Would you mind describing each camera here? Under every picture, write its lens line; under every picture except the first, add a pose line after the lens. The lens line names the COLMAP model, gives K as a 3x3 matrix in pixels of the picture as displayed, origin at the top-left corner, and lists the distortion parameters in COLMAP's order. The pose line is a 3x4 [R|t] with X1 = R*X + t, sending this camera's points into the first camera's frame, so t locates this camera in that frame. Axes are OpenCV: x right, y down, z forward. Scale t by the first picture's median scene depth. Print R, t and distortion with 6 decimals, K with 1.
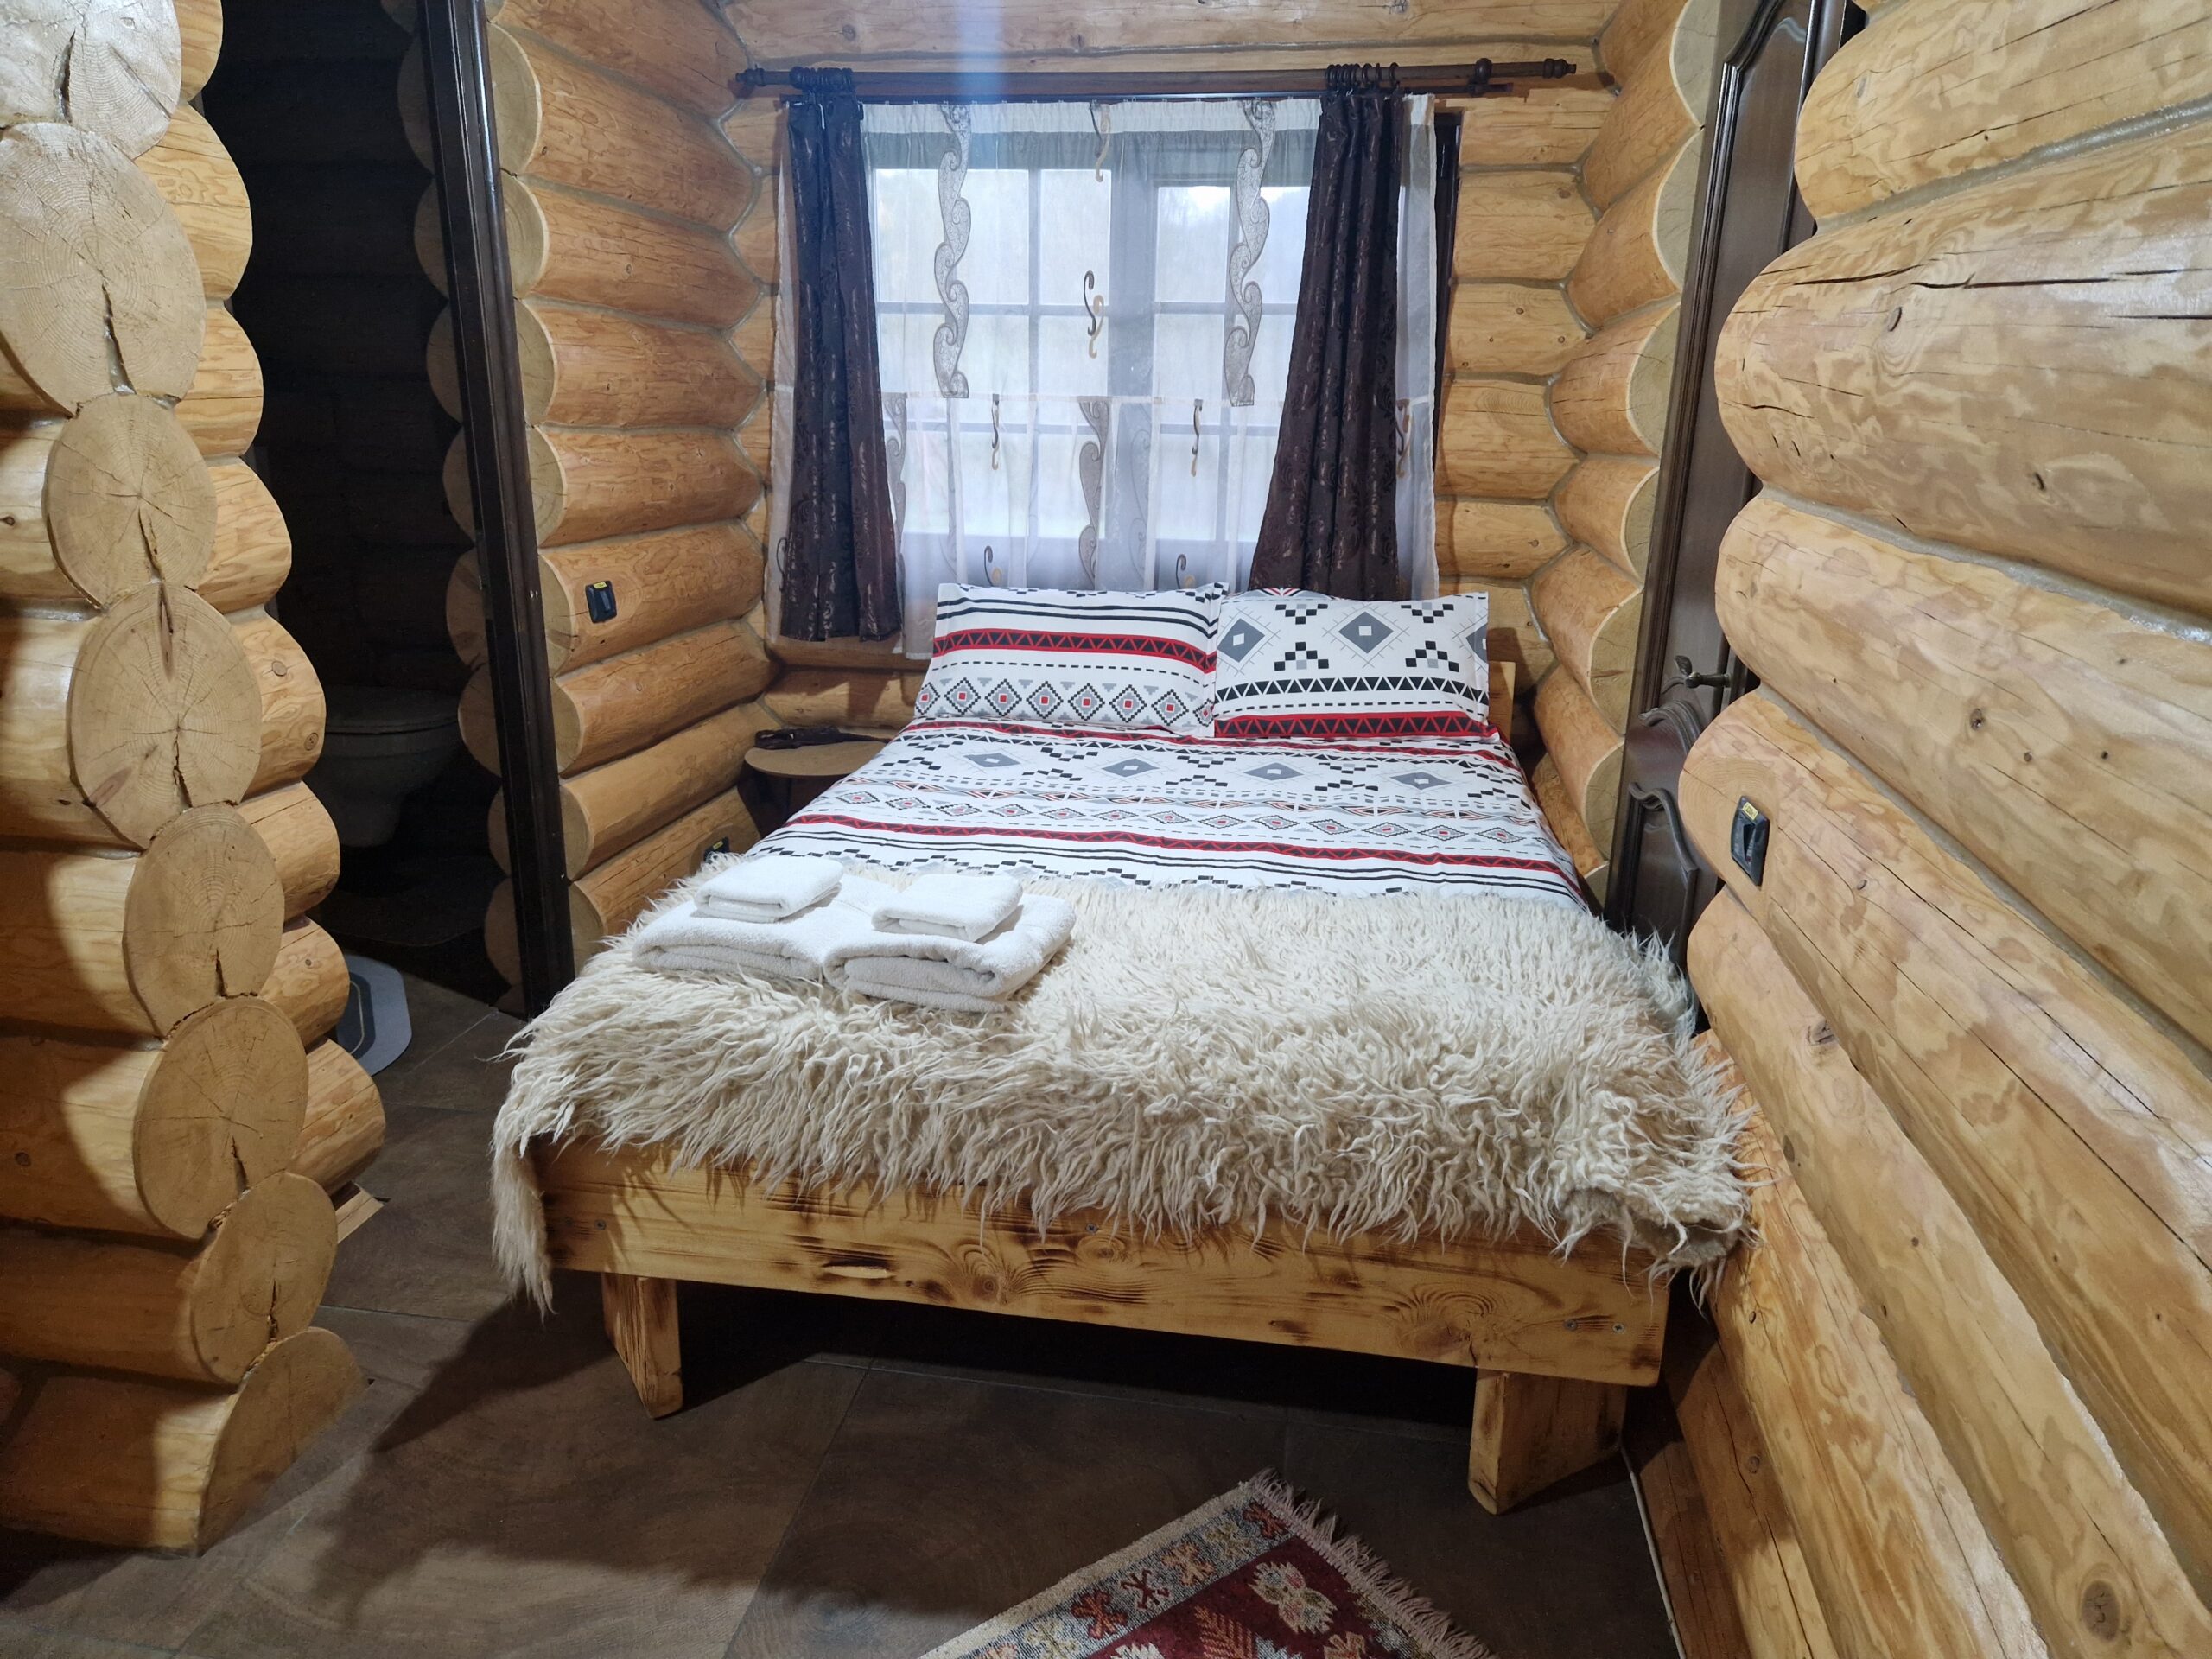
lens RADIAL K [[1470.2, 0, 1106.1], [0, 1470.2, 819.7], [0, 0, 1]] dist [0.087126, -0.074743]
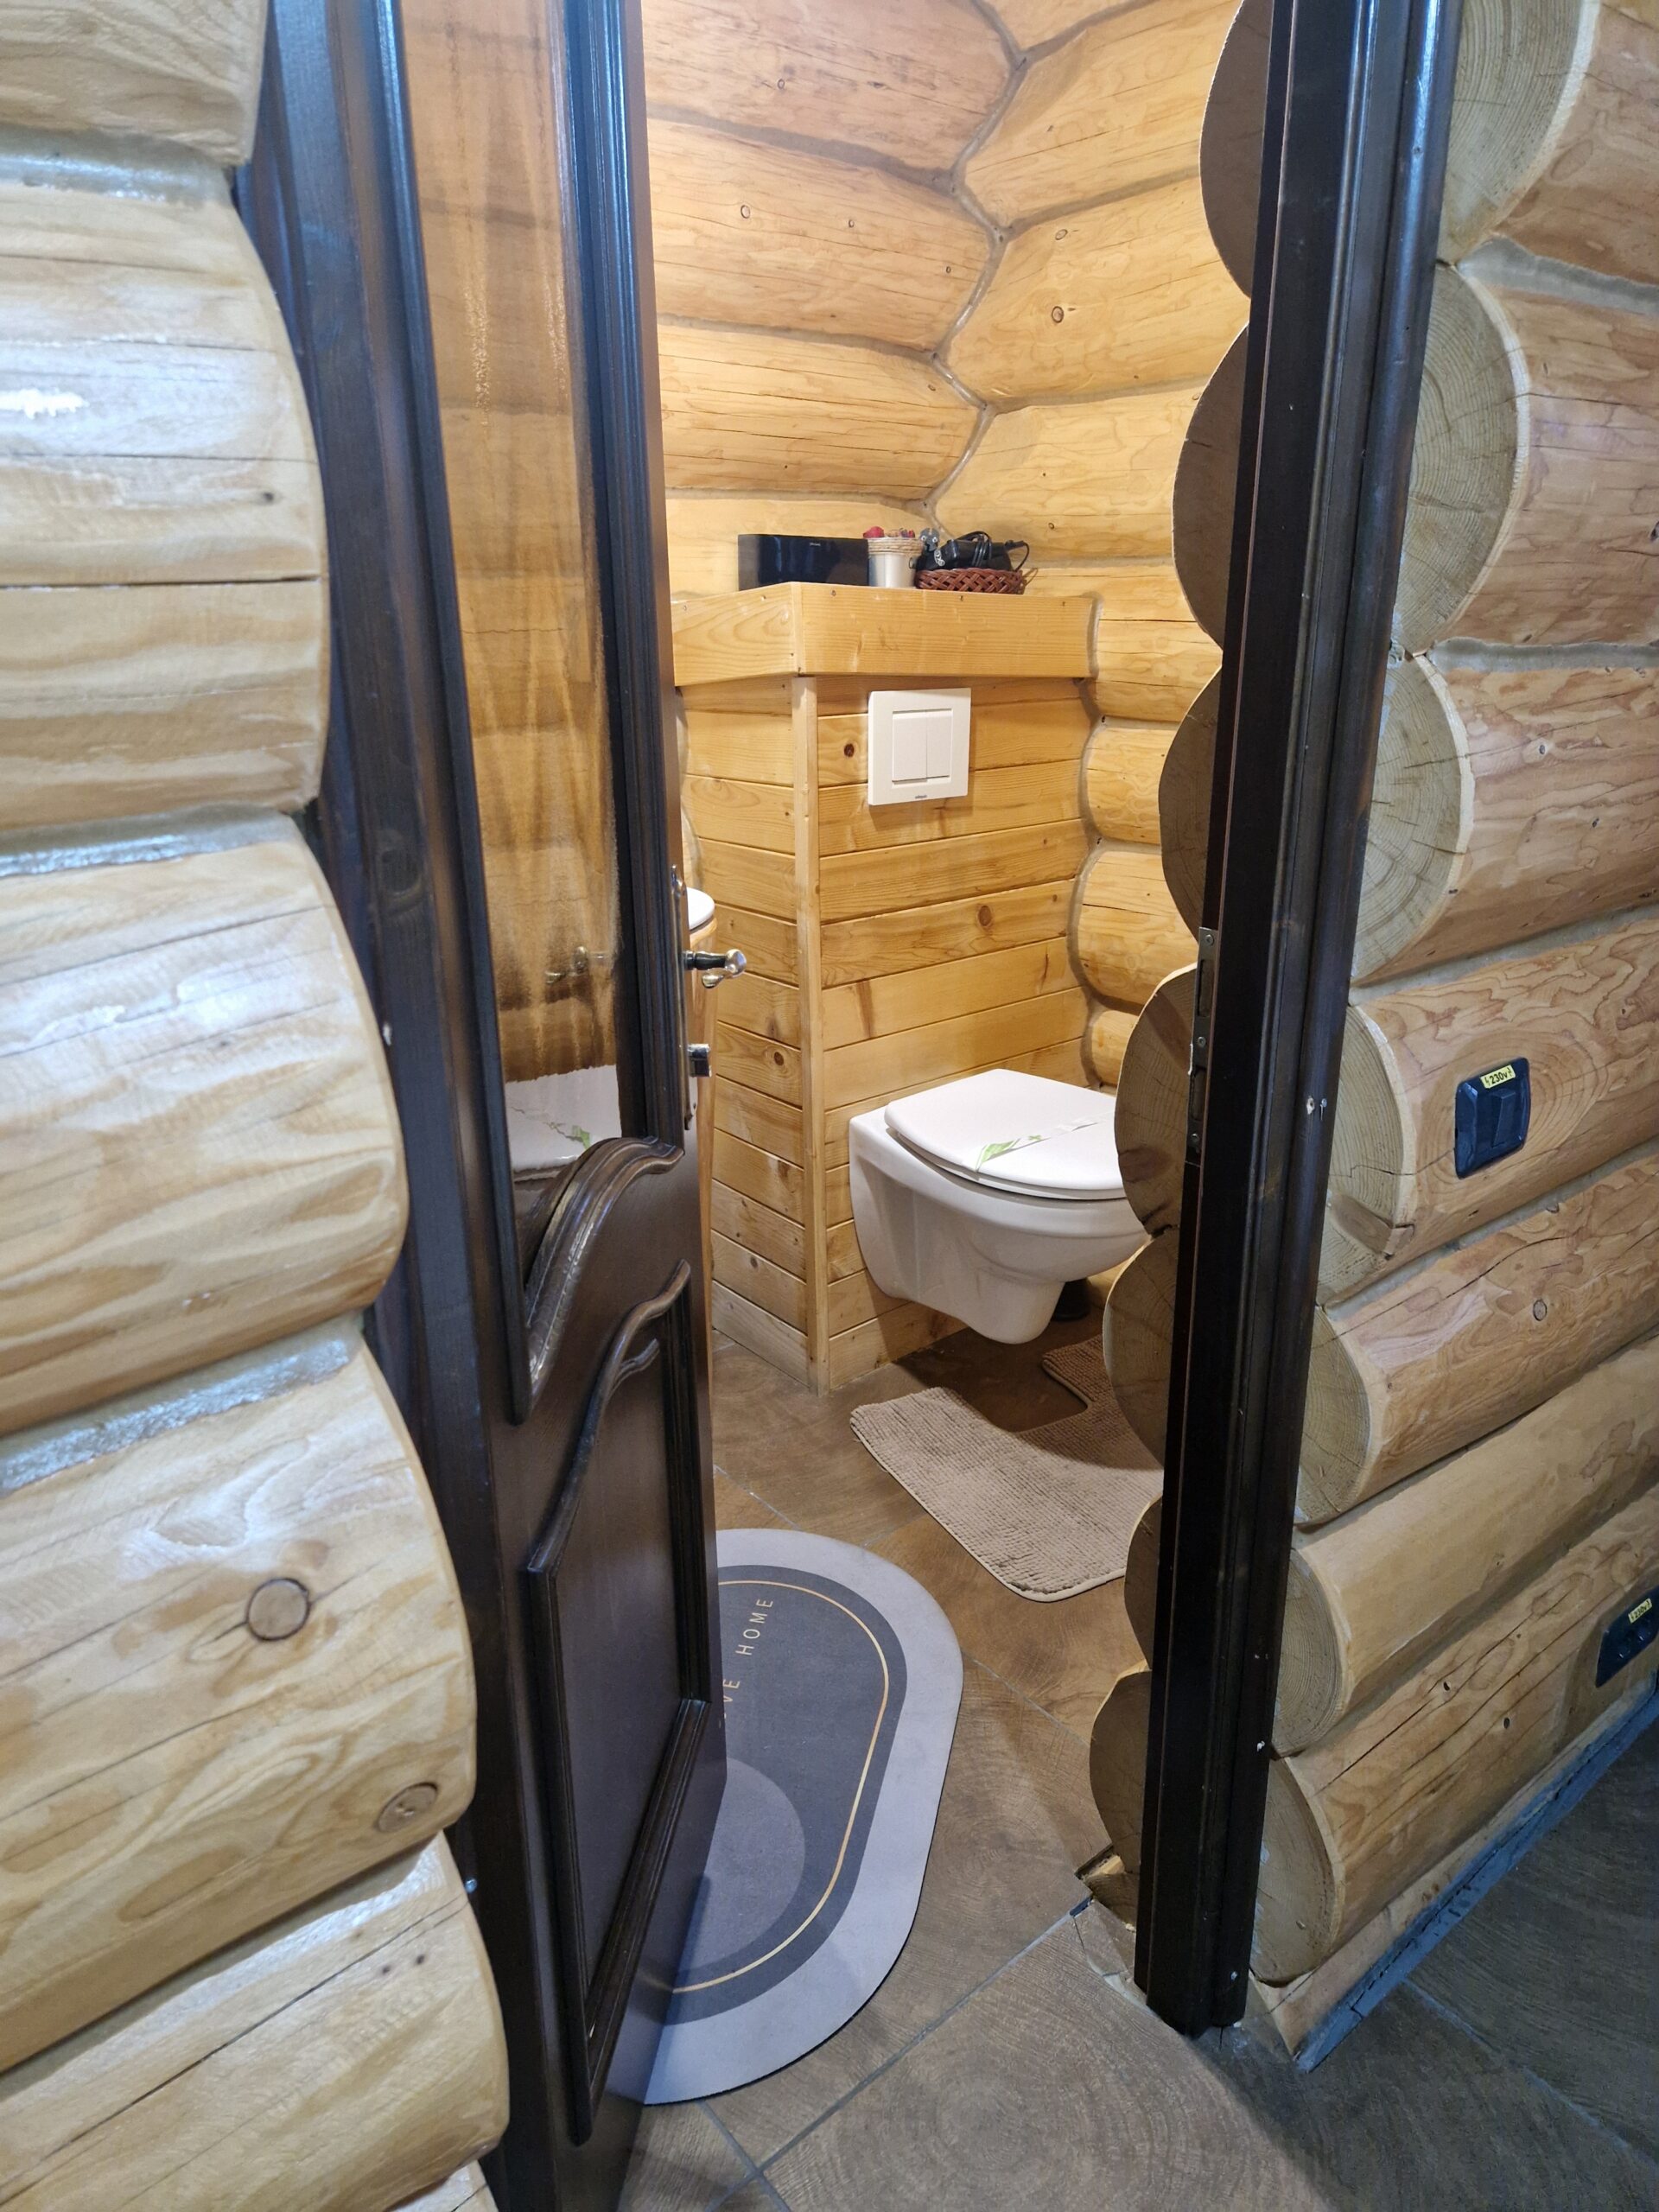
lens RADIAL K [[1477.0, 0, 841.0], [0, 1477.0, 1102.7], [0, 0, 1]] dist [0.082639, -0.072055]
pose [[0.758713, 0.192010, -0.622484, -0.242682], [-0.159754, 0.981236, 0.107955, -0.174485], [0.631533, 0.017537, 0.775151, 0.635933]]
